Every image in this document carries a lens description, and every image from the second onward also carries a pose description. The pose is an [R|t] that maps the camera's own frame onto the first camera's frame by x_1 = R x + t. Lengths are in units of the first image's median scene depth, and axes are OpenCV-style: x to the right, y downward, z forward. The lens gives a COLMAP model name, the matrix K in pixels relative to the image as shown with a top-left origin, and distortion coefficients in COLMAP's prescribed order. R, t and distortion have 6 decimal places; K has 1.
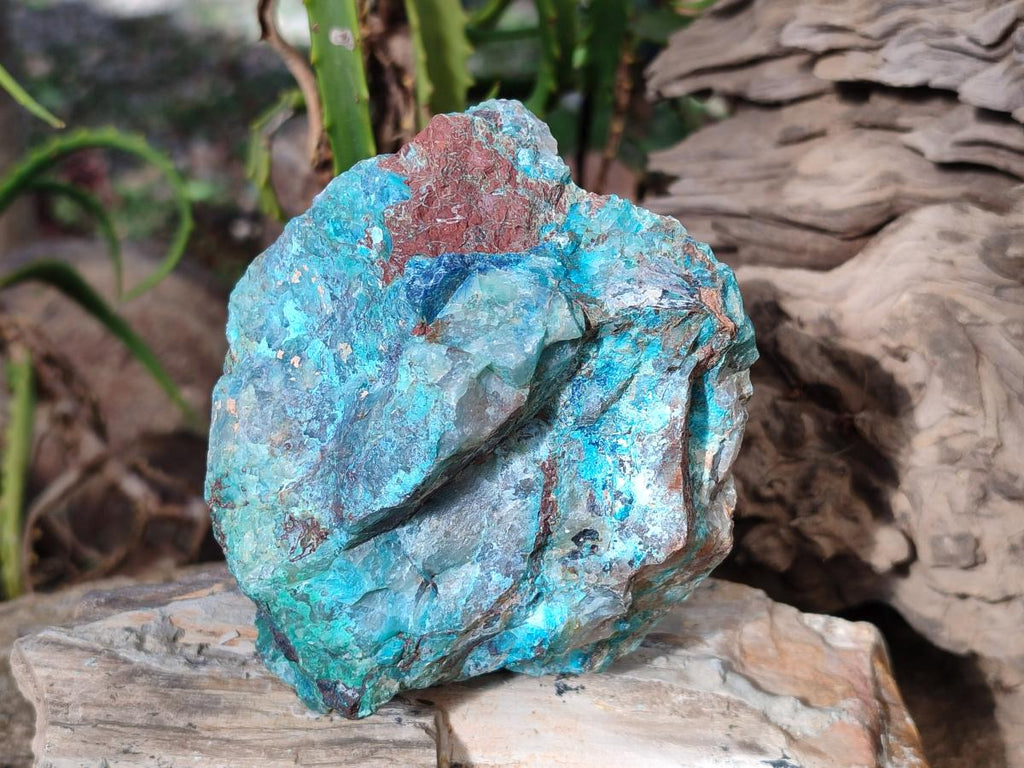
lens RADIAL K [[1535.1, 0, 512.0], [0, 1535.1, 384.0], [0, 0, 1]] dist [0.187137, -0.020492]
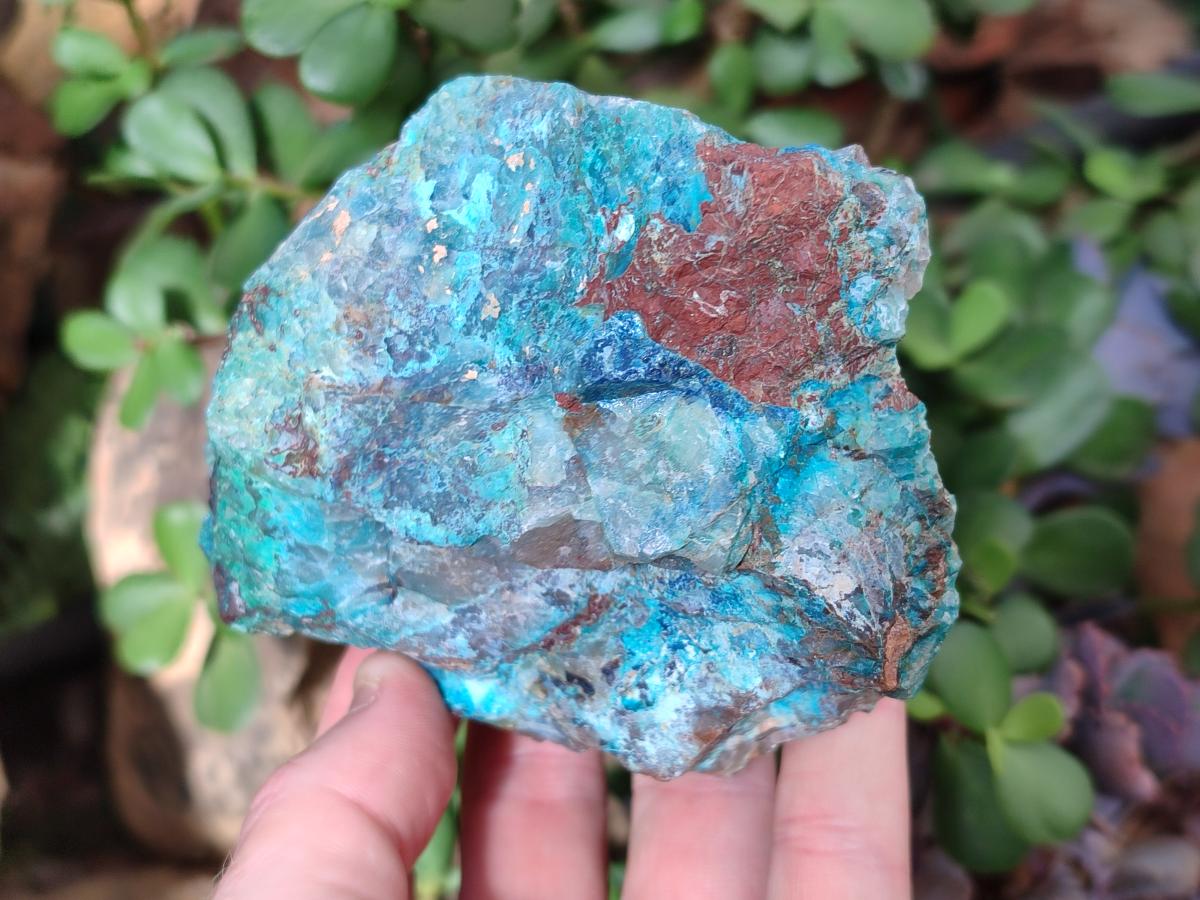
lens RADIAL K [[1798.9, 0, 600.0], [0, 1798.9, 450.0], [0, 0, 1]] dist [0.187137, -0.020492]
pose [[0.749023, 0.654733, 0.101435, -0.113463], [-0.631336, 0.658893, 0.408993, -0.355113], [0.200946, -0.370384, 0.906883, 0.230242]]
